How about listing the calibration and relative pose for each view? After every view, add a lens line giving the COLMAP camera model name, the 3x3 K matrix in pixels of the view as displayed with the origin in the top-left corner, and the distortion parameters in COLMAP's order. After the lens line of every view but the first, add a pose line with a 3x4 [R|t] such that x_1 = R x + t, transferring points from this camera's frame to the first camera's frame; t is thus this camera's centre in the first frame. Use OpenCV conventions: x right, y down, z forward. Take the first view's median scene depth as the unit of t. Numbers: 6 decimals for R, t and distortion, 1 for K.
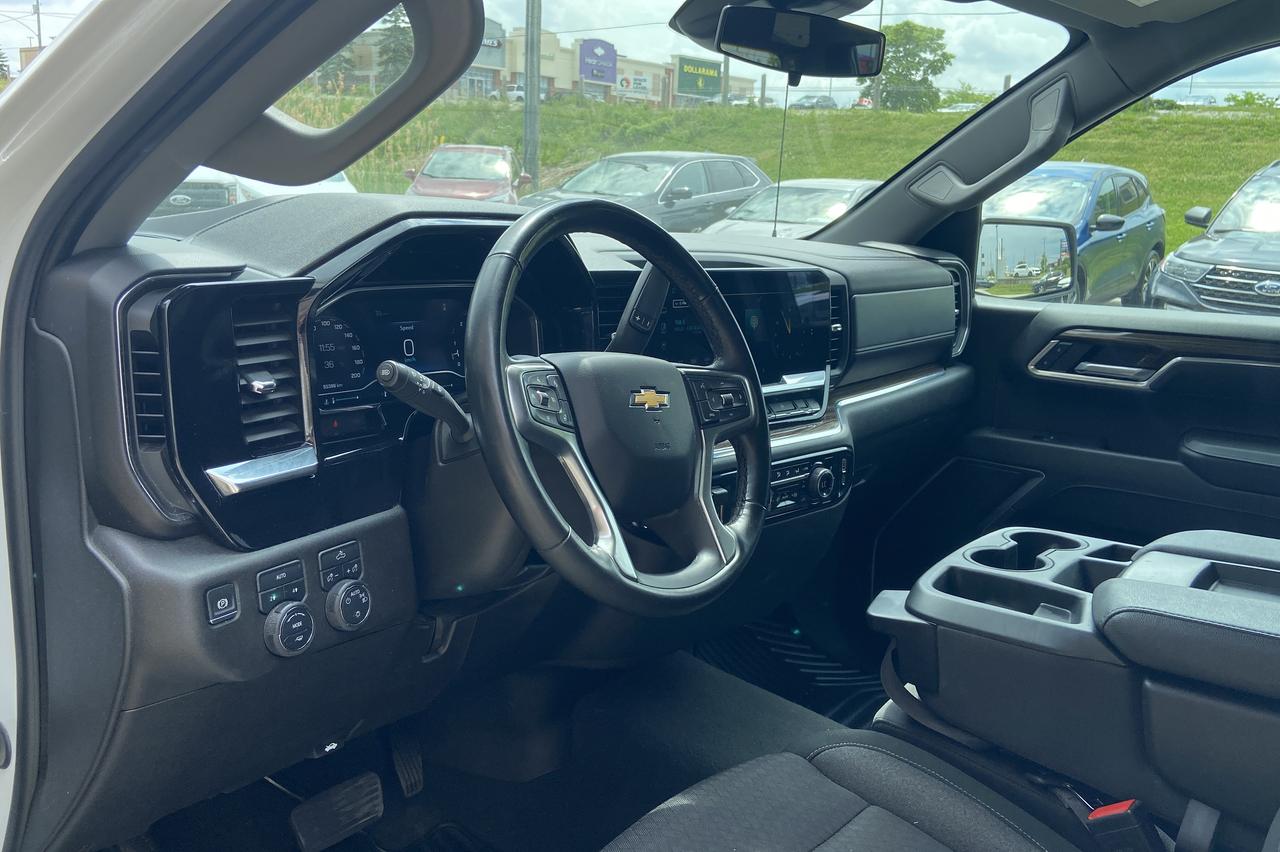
lens RADIAL K [[1104.5, 0, 630.7], [0, 1104.5, 402.5], [0, 0, 1]] dist [0.128195, -0.142797]
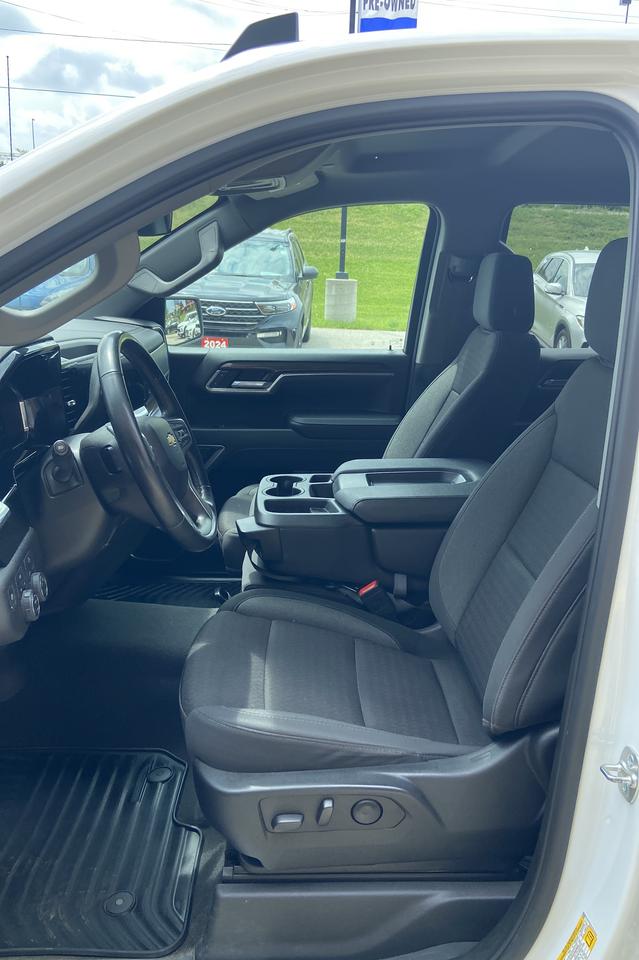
lens RADIAL K [[828.4, 0, 323.0], [0, 828.4, 477.5], [0, 0, 1]] dist [0.128195, -0.142797]
pose [[0.775171, -0.181129, 0.605229, -0.328875], [0.122846, 0.982948, 0.136830, -0.051262], [-0.619693, -0.031717, 0.784203, -0.128358]]
